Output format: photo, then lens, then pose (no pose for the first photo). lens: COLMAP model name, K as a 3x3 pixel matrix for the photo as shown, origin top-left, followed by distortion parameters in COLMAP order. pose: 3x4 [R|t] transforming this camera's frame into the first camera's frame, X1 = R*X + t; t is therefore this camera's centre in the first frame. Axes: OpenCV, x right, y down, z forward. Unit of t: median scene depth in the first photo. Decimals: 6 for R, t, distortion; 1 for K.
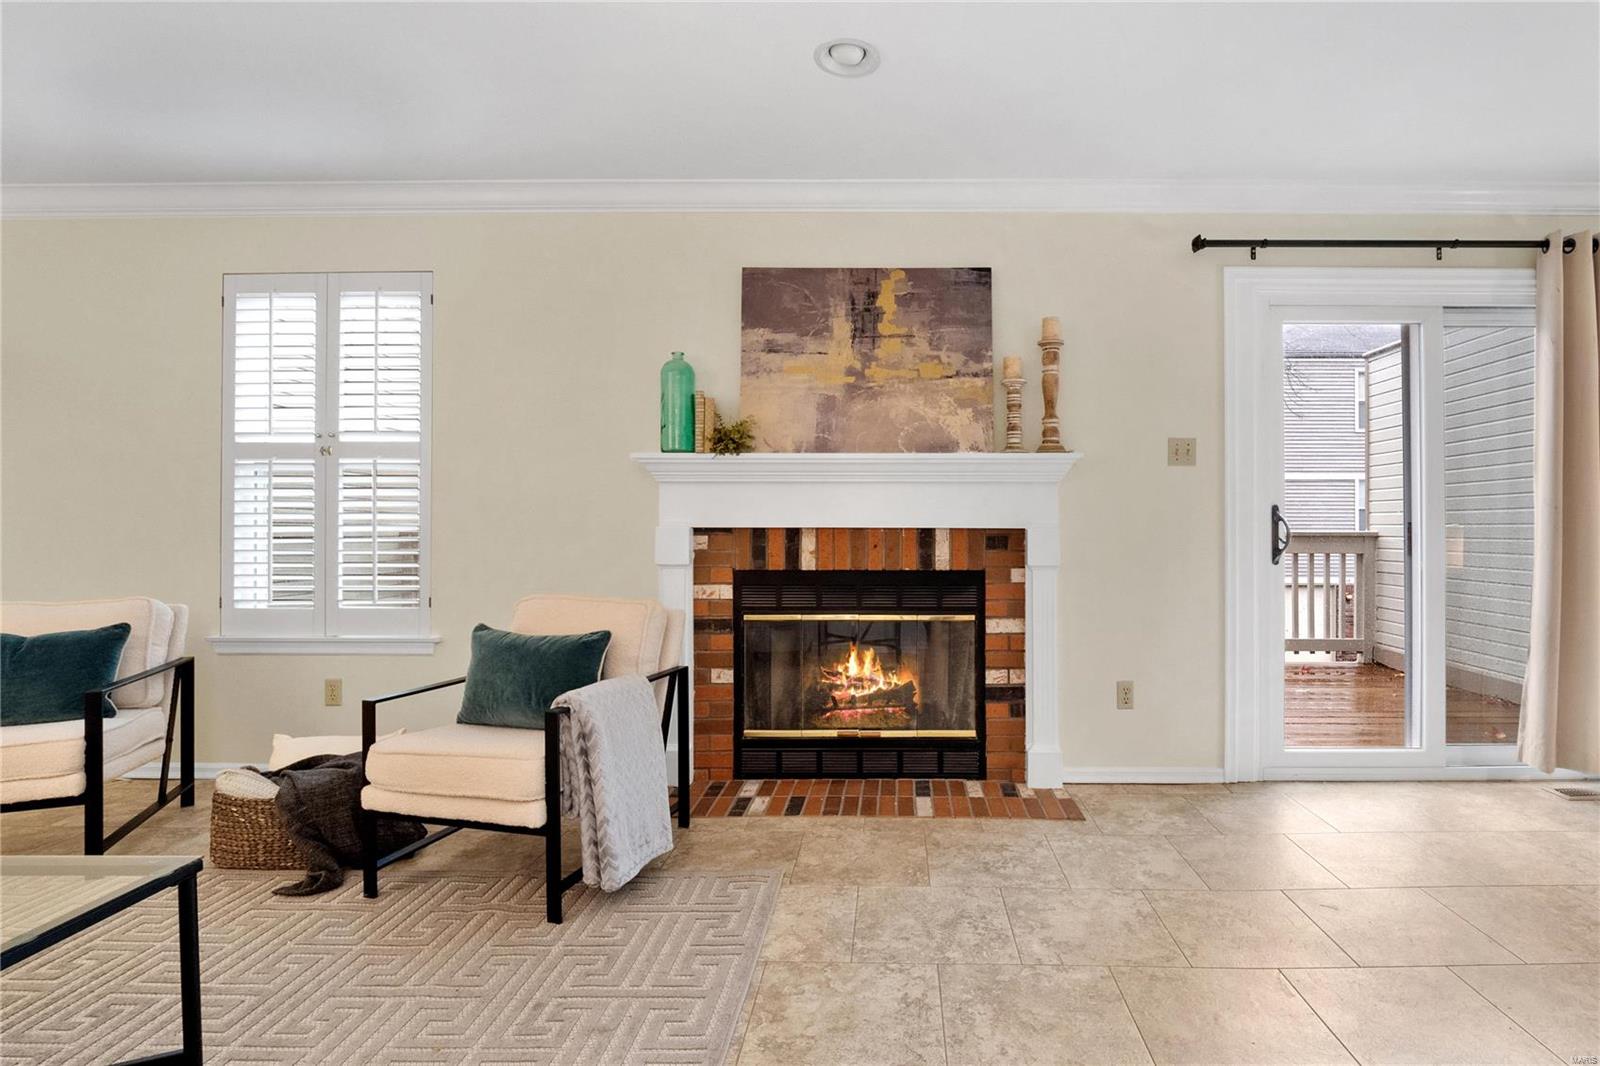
lens RADIAL K [[813.3, 0, 857.1], [0, 813.3, 517.9], [0, 0, 1]] dist [-0.005807, 0.000417]
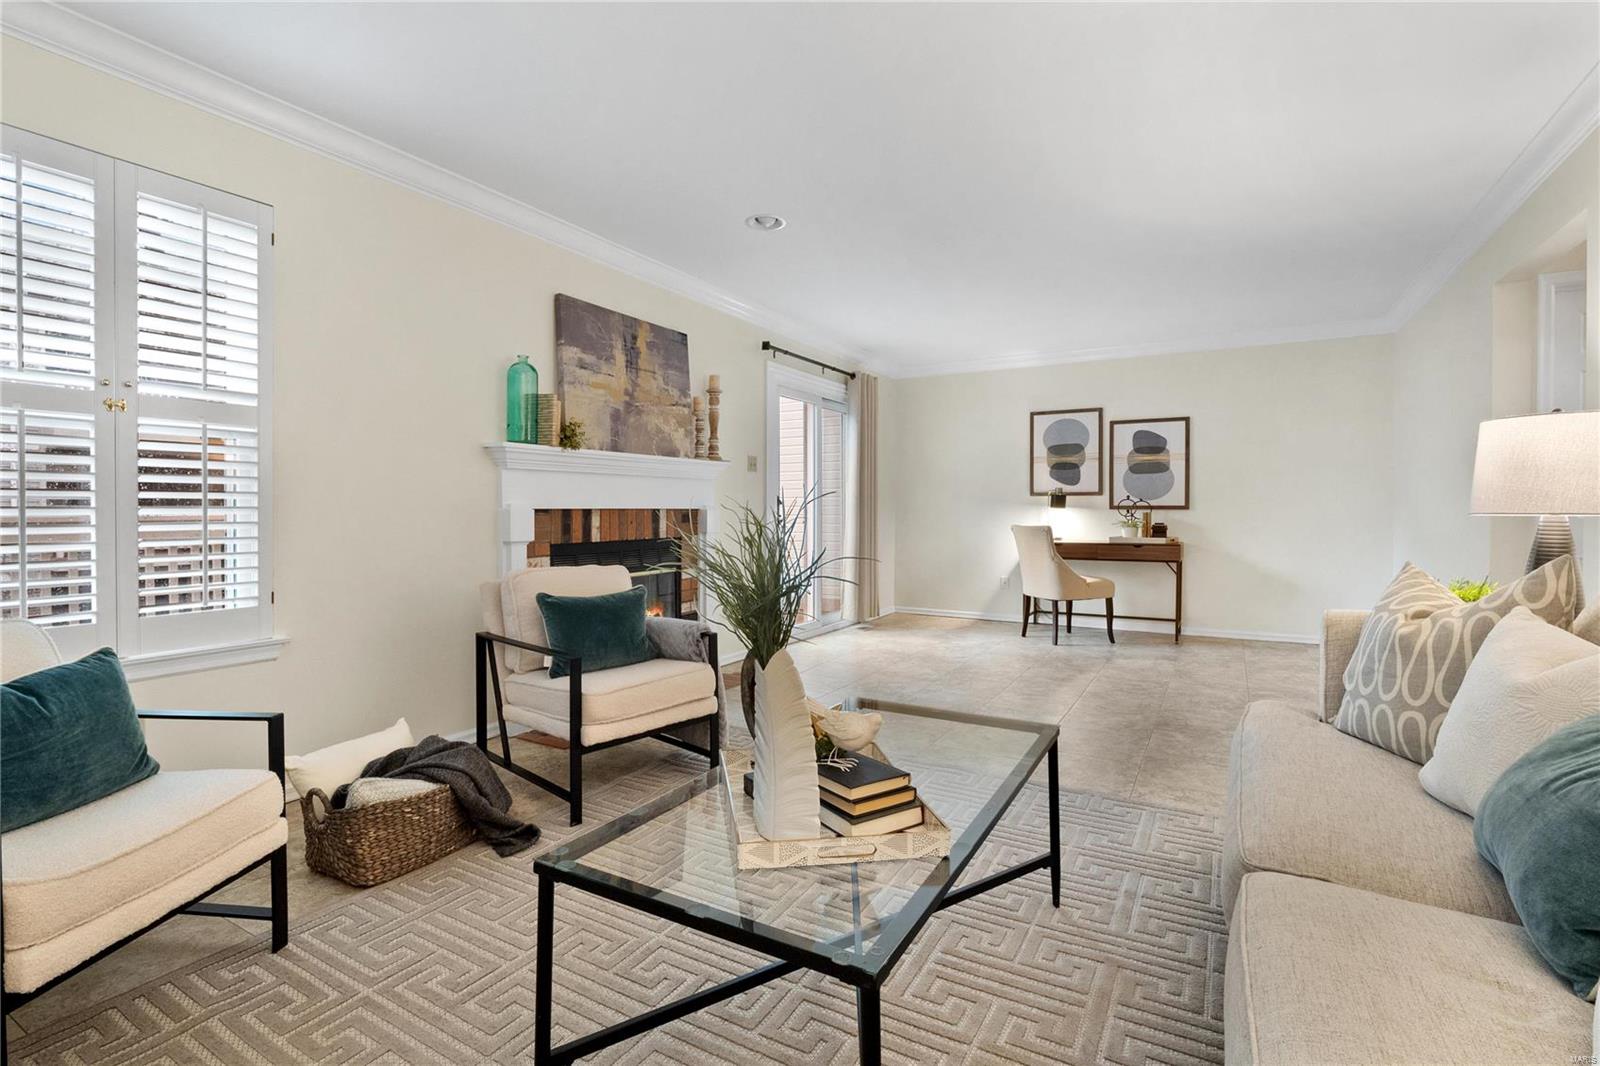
lens RADIAL K [[763.6, 0, 792.4], [0, 763.6, 523.6], [0, 0, 1]] dist [-0.002358, -0.001692]
pose [[0.486723, -0.019731, 0.873333, -0.975341], [-0.002524, 0.999709, 0.023992, 0.005852], [-0.873553, -0.013882, 0.486532, 0.144000]]
